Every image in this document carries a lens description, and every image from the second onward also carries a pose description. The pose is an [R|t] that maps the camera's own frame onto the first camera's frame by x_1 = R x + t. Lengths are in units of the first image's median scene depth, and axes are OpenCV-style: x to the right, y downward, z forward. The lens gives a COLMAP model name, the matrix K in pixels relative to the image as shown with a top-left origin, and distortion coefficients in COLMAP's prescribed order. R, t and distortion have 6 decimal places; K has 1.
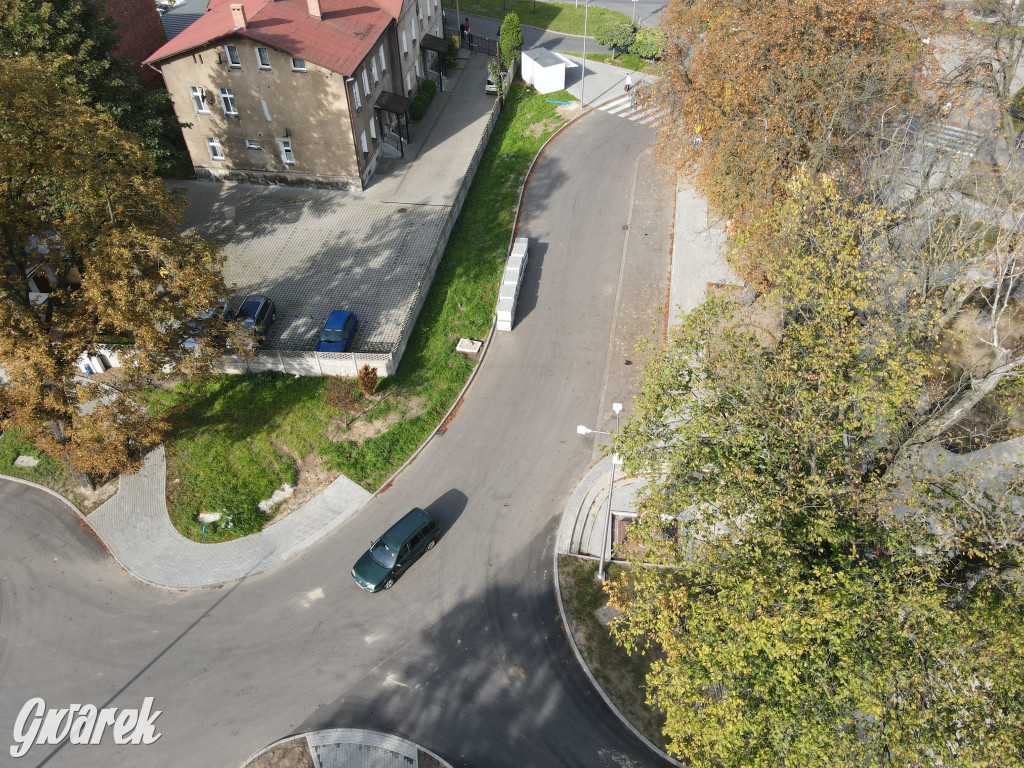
lens RADIAL K [[751.1, 0, 508.0], [0, 751.1, 381.5], [0, 0, 1]] dist [0.011248, 0.009478]
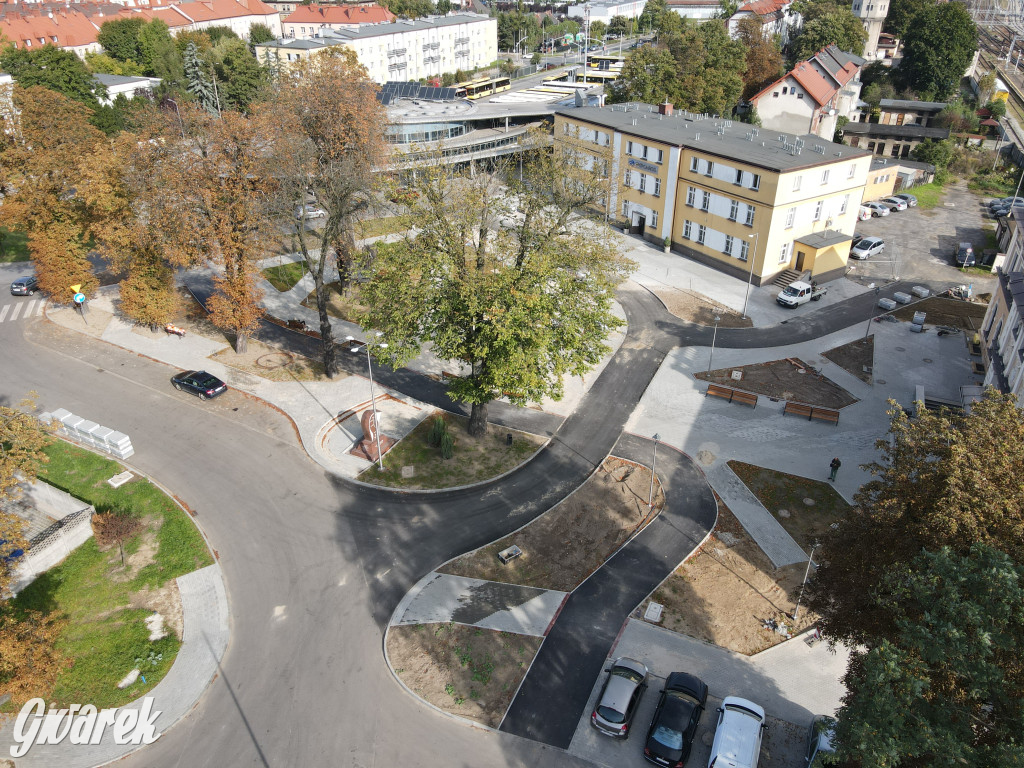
lens RADIAL K [[751.1, 0, 510.7], [0, 751.1, 380.3], [0, 0, 1]] dist [0.011248, 0.009478]
pose [[0.340593, -0.457820, 0.821217, -0.833568], [0.652310, 0.744093, 0.144284, 0.069282], [-0.677118, 0.486546, 0.552073, -0.075994]]
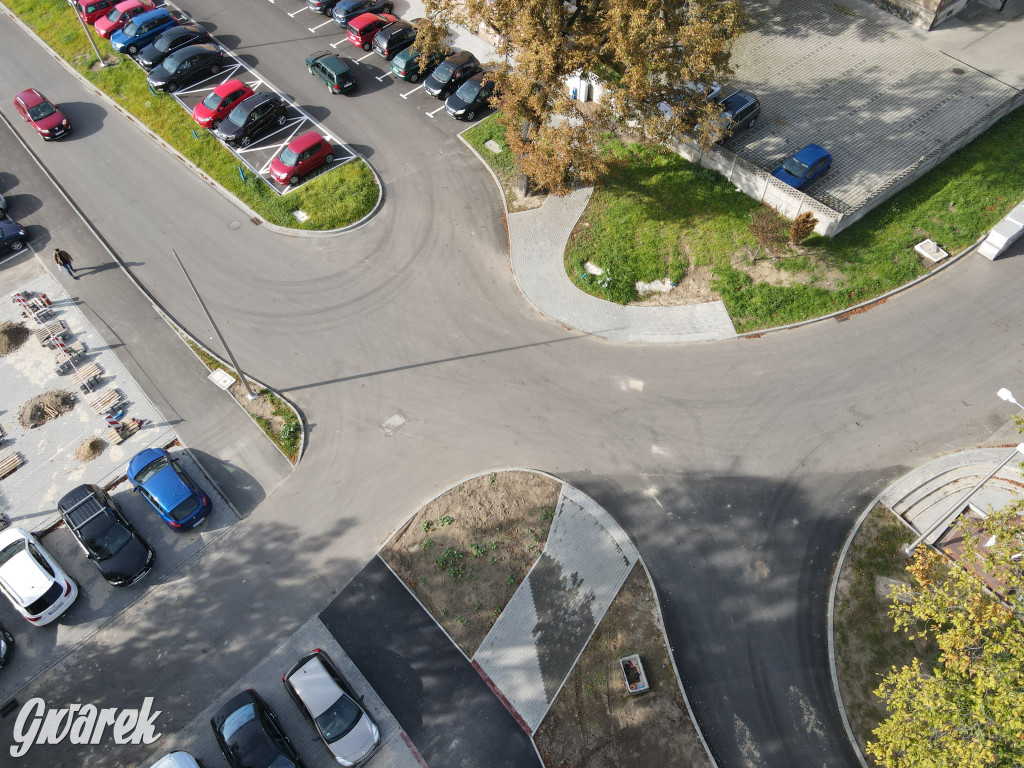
lens RADIAL K [[751.1, 0, 505.7], [0, 751.1, 372.9], [0, 0, 1]] dist [0.011248, 0.009478]
pose [[0.733282, 0.557488, -0.389235, 0.005024], [-0.461817, 0.828527, 0.316650, 0.022667], [0.499021, -0.052439, 0.865002, 0.017301]]
